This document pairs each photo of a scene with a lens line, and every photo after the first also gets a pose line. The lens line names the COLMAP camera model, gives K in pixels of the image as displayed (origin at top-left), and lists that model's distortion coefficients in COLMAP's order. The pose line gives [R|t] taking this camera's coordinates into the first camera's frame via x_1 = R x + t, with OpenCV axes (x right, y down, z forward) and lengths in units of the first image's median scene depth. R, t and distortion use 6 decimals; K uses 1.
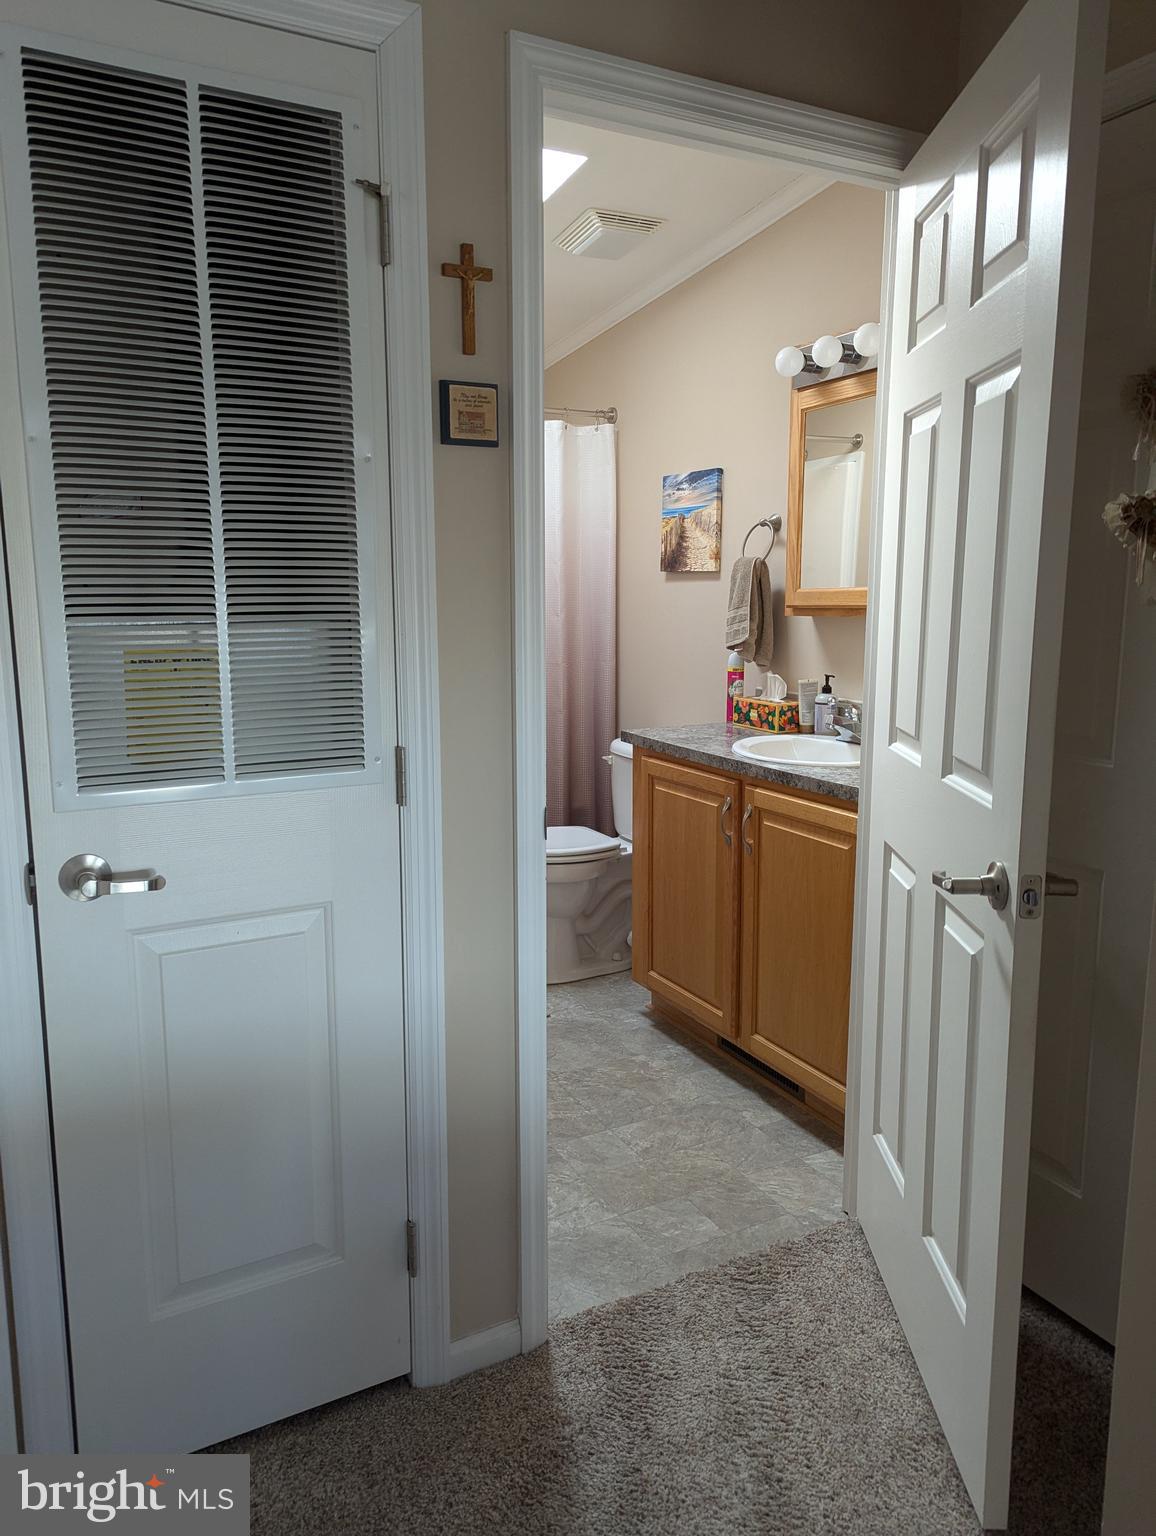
lens RADIAL K [[1075.1, 0, 573.2], [0, 1075.1, 746.8], [0, 0, 1]] dist [0.098709, -0.075985]
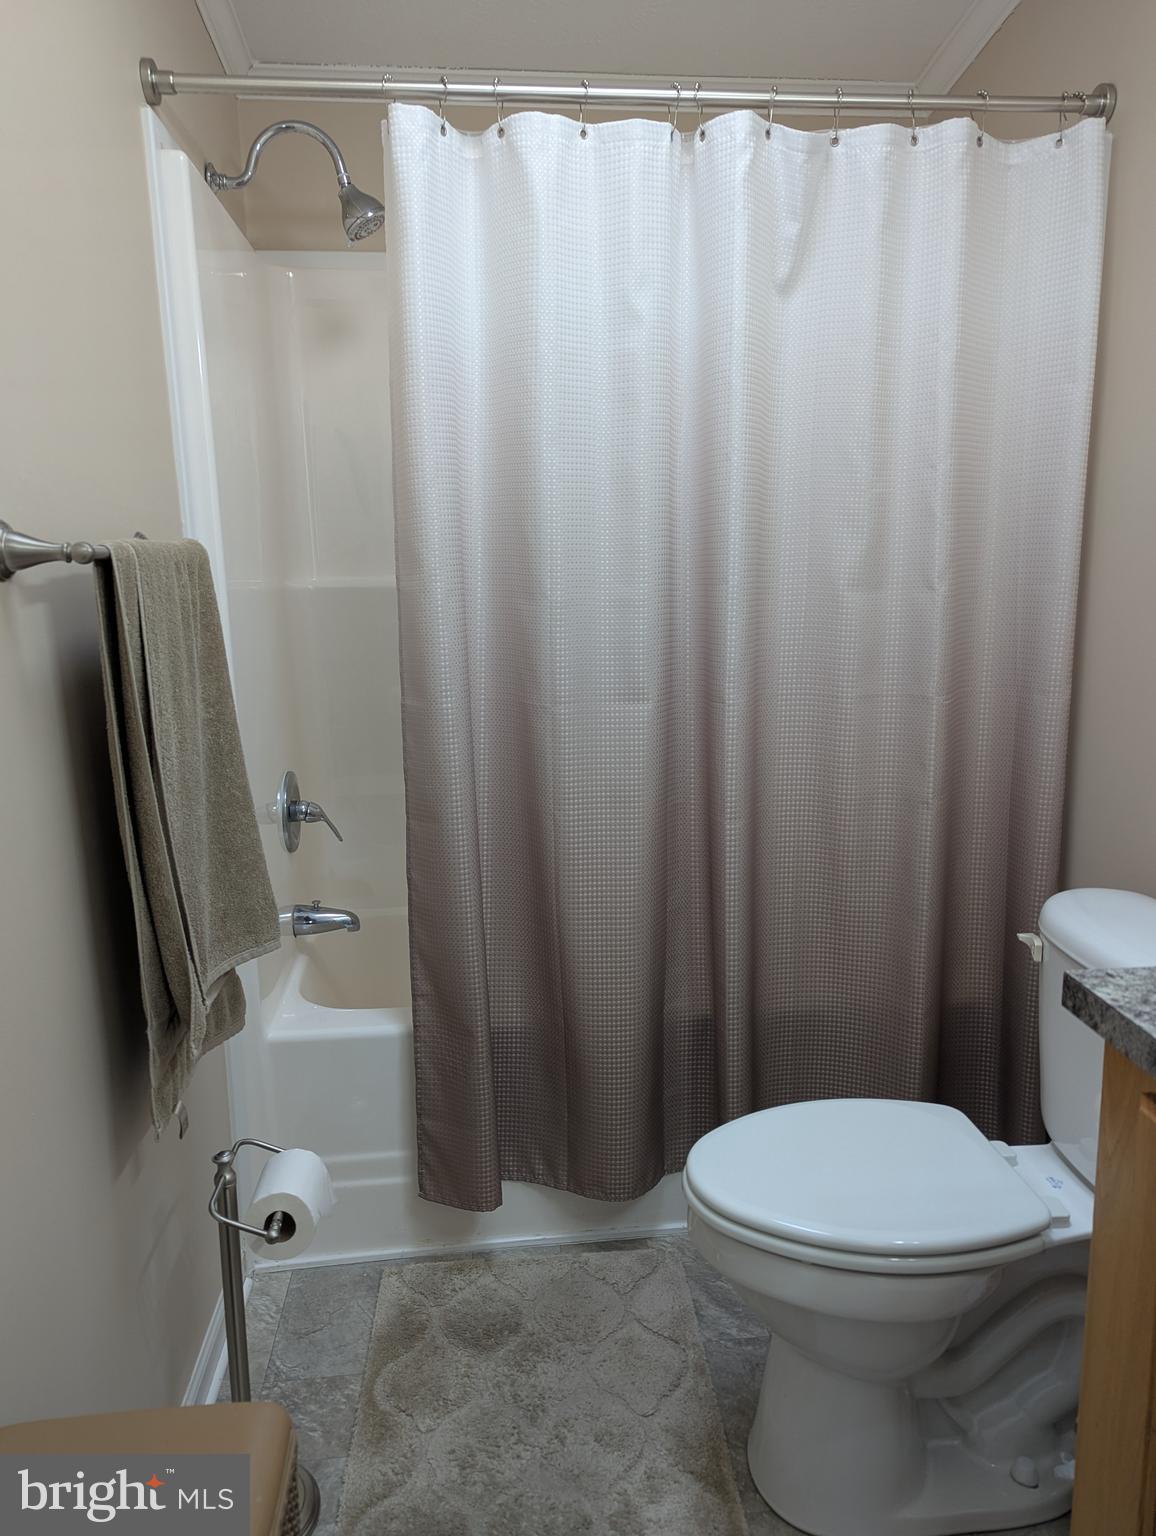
lens RADIAL K [[1079.2, 0, 589.2], [0, 1079.2, 768.4], [0, 0, 1]] dist [0.074702, -0.078122]
pose [[0.926757, 0.059318, -0.370948, 0.031169], [-0.044921, 0.997868, 0.047339, -0.080163], [0.372965, -0.027209, 0.927446, 0.667140]]
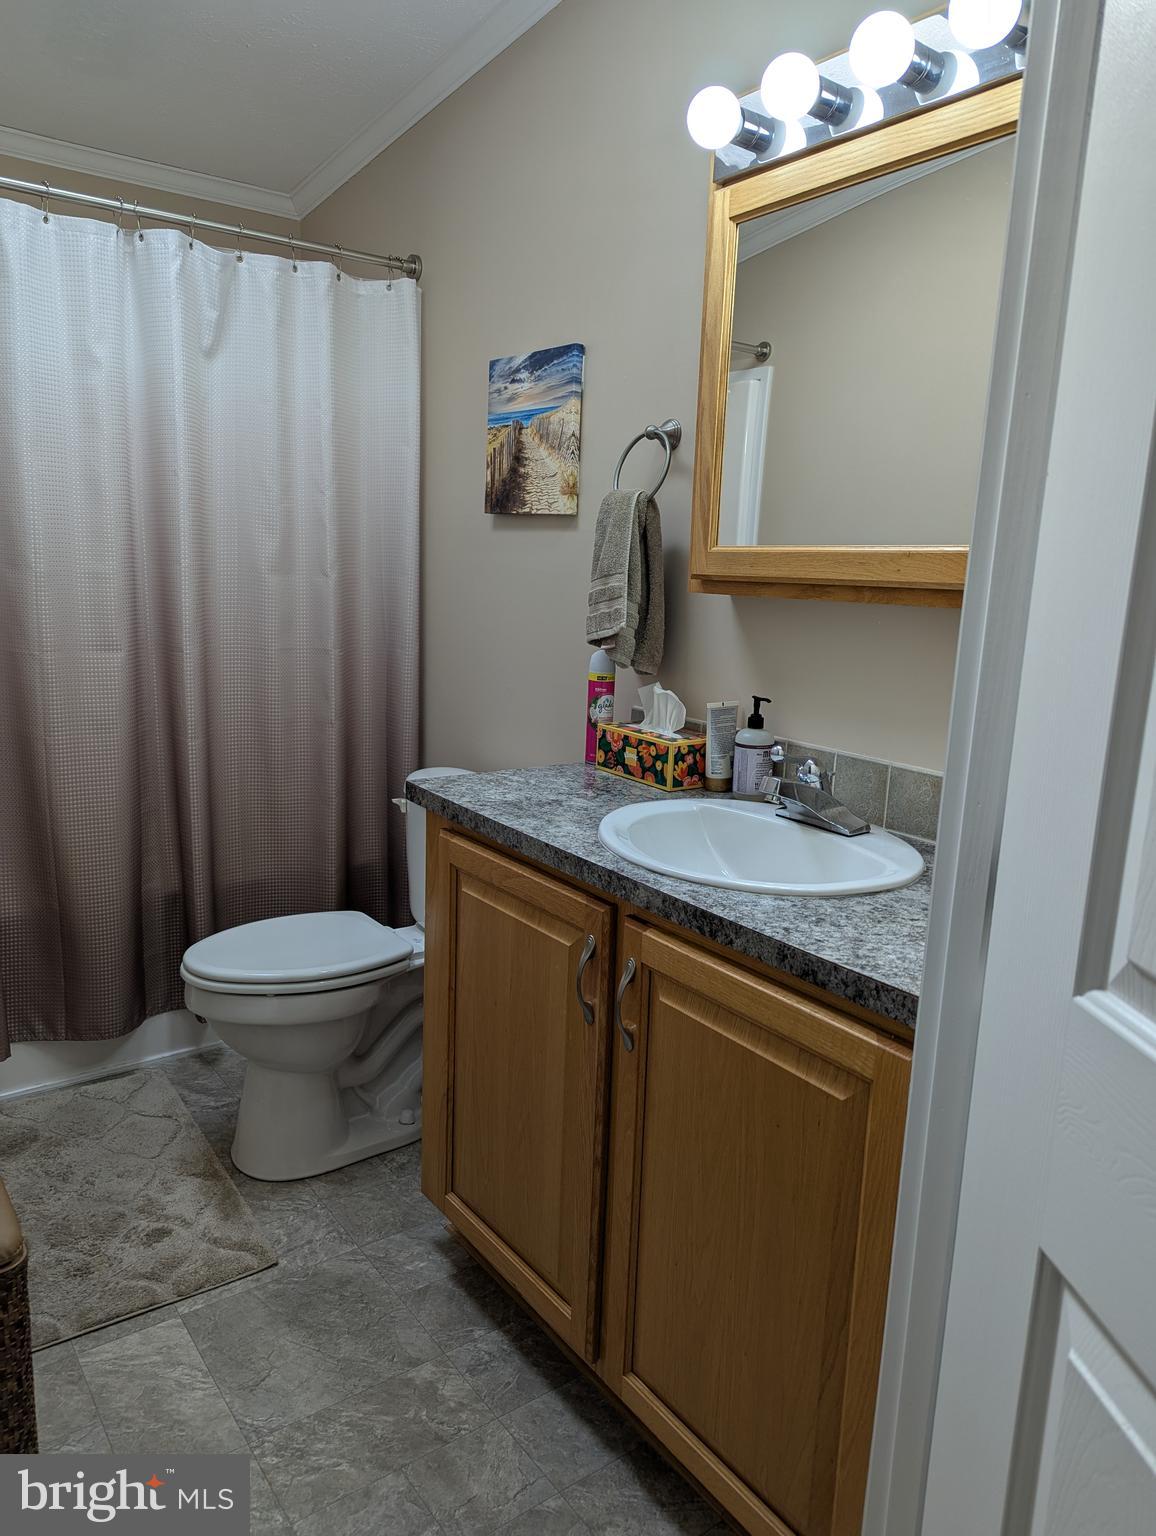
lens RADIAL K [[1079.2, 0, 589.2], [0, 1079.2, 768.4], [0, 0, 1]] dist [0.074702, -0.078122]
pose [[0.987565, 0.010409, 0.156869, 0.050097], [-0.018273, 0.998643, 0.048772, -0.051778], [-0.156149, -0.051032, 0.986414, 0.408334]]
